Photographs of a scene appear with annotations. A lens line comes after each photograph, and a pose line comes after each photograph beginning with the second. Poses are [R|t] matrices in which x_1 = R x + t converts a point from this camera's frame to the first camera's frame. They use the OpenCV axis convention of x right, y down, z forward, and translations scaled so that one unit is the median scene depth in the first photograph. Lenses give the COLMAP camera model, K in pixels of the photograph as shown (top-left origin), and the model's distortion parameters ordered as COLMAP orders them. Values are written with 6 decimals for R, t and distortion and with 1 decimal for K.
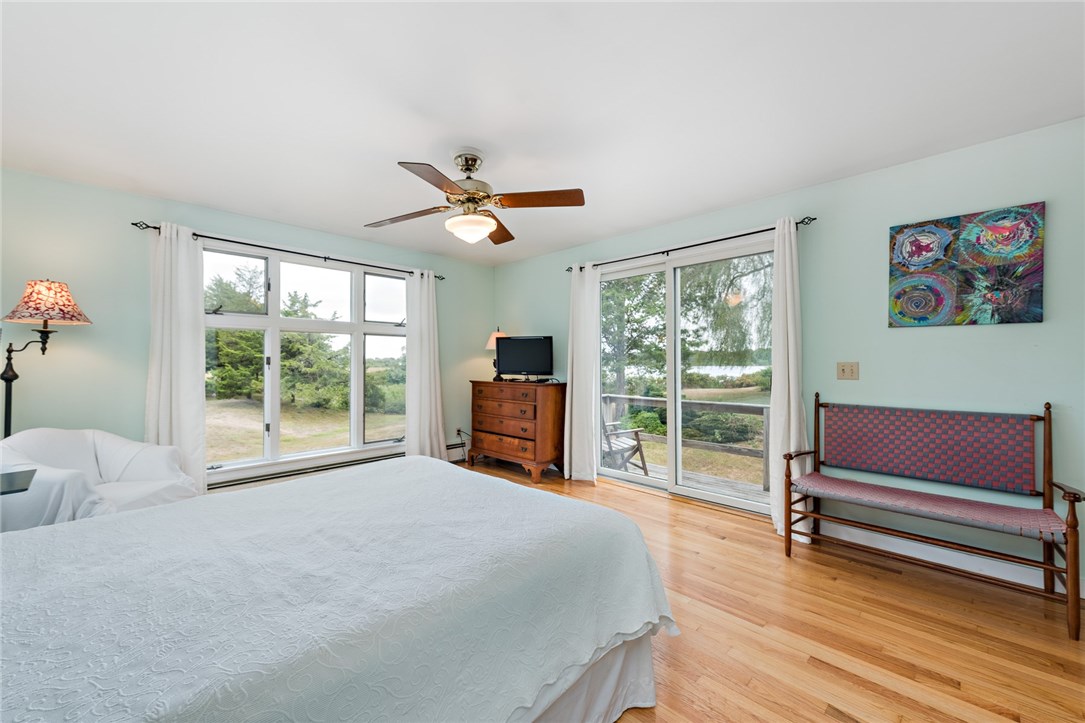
lens RADIAL K [[433.1, 0, 538.6], [0, 433.1, 365.2], [0, 0, 1]] dist [0.015055, -0.001509]
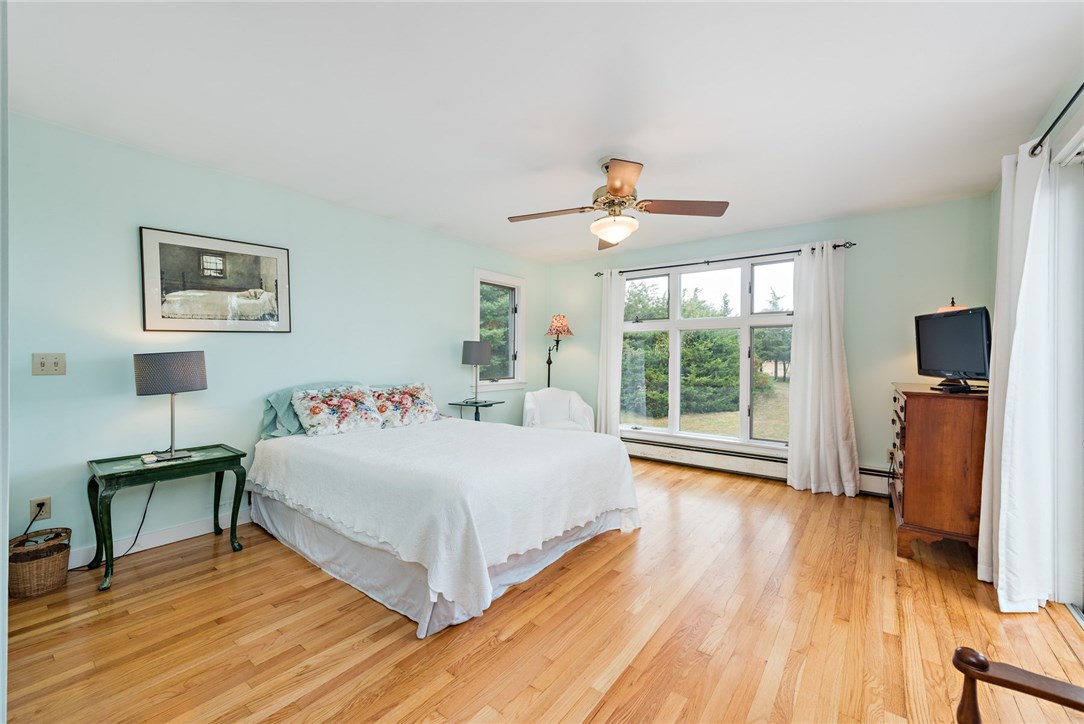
lens RADIAL K [[432.7, 0, 536.8], [0, 432.7, 355.9], [0, 0, 1]] dist [0.015055, -0.001509]
pose [[0.130680, 0.000870, -0.991424, 0.627079], [-0.006211, 0.999981, 0.000059, -0.003864], [0.991405, 0.006150, 0.130683, 0.484054]]
